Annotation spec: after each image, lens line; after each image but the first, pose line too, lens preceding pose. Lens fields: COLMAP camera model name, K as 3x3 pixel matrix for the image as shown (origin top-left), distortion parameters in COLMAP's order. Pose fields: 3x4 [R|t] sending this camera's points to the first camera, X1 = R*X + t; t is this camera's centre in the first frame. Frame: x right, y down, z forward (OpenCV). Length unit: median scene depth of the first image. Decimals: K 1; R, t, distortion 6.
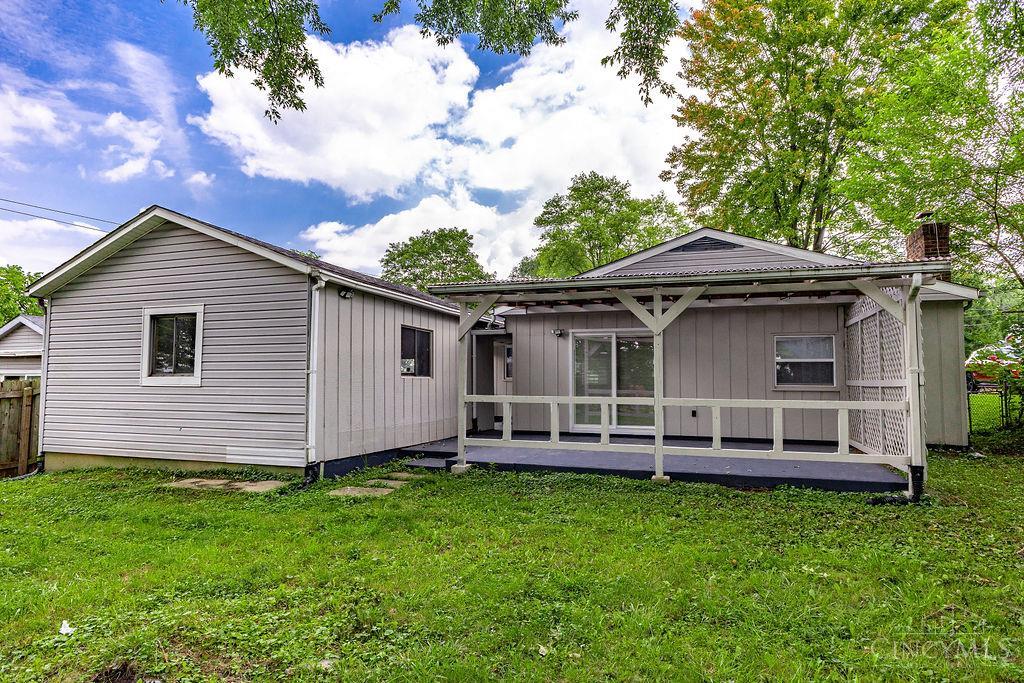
lens RADIAL K [[608.3, 0, 513.4], [0, 608.3, 355.0], [0, 0, 1]] dist [0.043935, 0.000047]
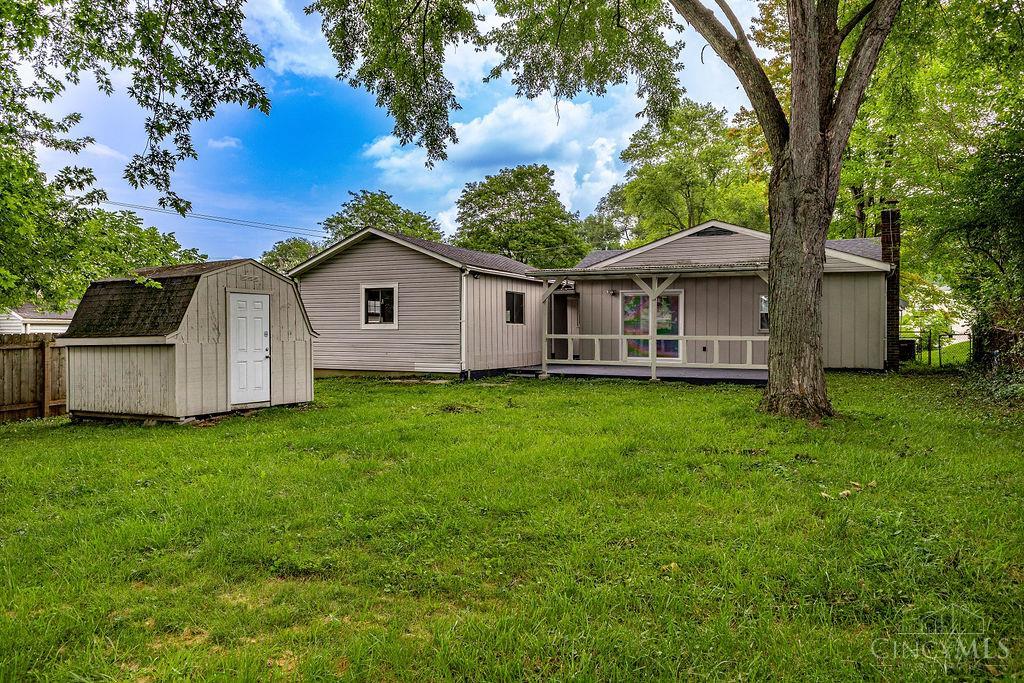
lens RADIAL K [[757.1, 0, 512.0], [0, 757.1, 341.5], [0, 0, 1]] dist [0.000736, -0.000192]
pose [[0.992324, 0.000426, -0.123668, 0.076609], [0.006857, 0.998267, 0.058453, -0.034738], [0.123479, -0.058852, 0.990601, -0.975824]]
